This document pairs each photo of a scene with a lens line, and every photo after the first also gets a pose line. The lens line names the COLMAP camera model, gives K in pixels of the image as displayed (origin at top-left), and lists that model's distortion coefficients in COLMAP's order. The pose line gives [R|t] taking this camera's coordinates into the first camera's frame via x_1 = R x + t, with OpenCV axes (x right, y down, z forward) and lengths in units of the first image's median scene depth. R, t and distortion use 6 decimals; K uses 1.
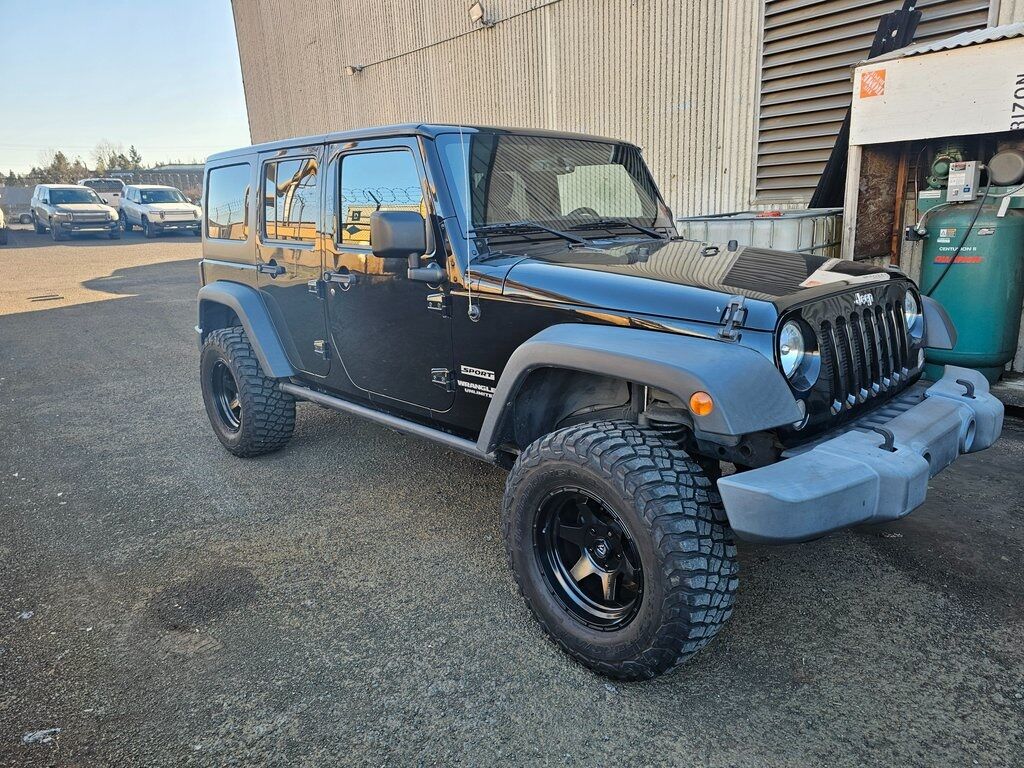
lens RADIAL K [[685.3, 0, 513.0], [0, 685.3, 389.5], [0, 0, 1]] dist [0.058862, -0.033679]
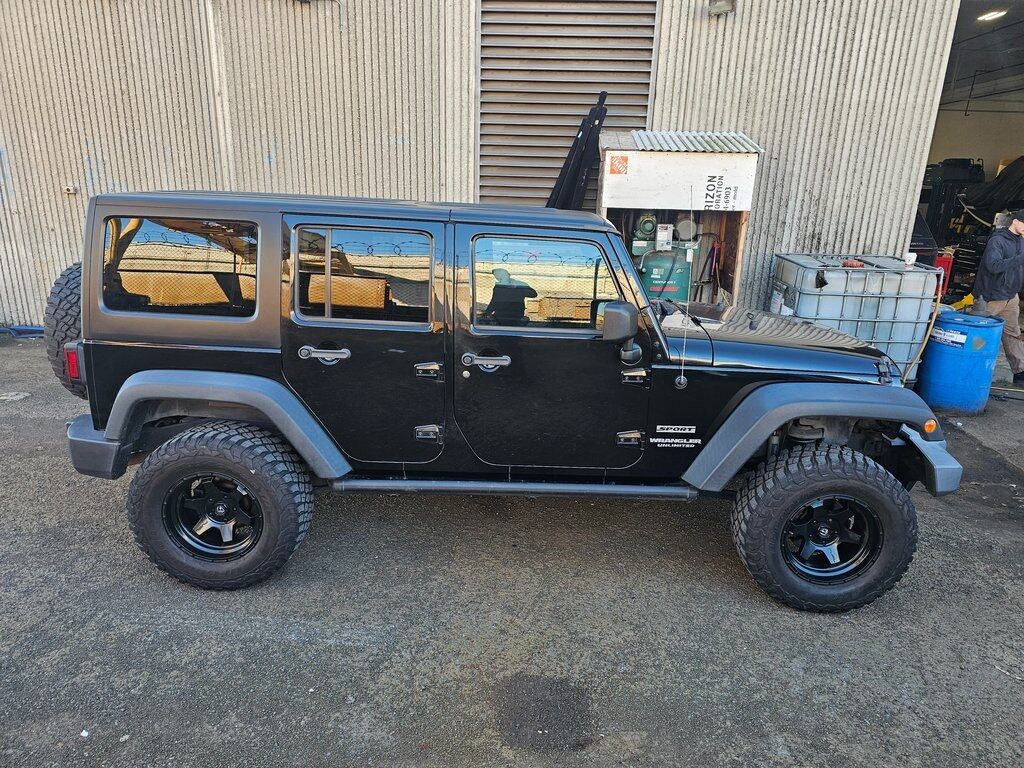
lens RADIAL K [[685.3, 0, 513.0], [0, 685.3, 389.5], [0, 0, 1]] dist [0.058862, -0.033679]
pose [[0.690480, -0.152911, 0.707004, -0.669825], [0.133764, 0.987536, 0.082947, -0.142155], [-0.710876, 0.037299, 0.702328, 0.209895]]
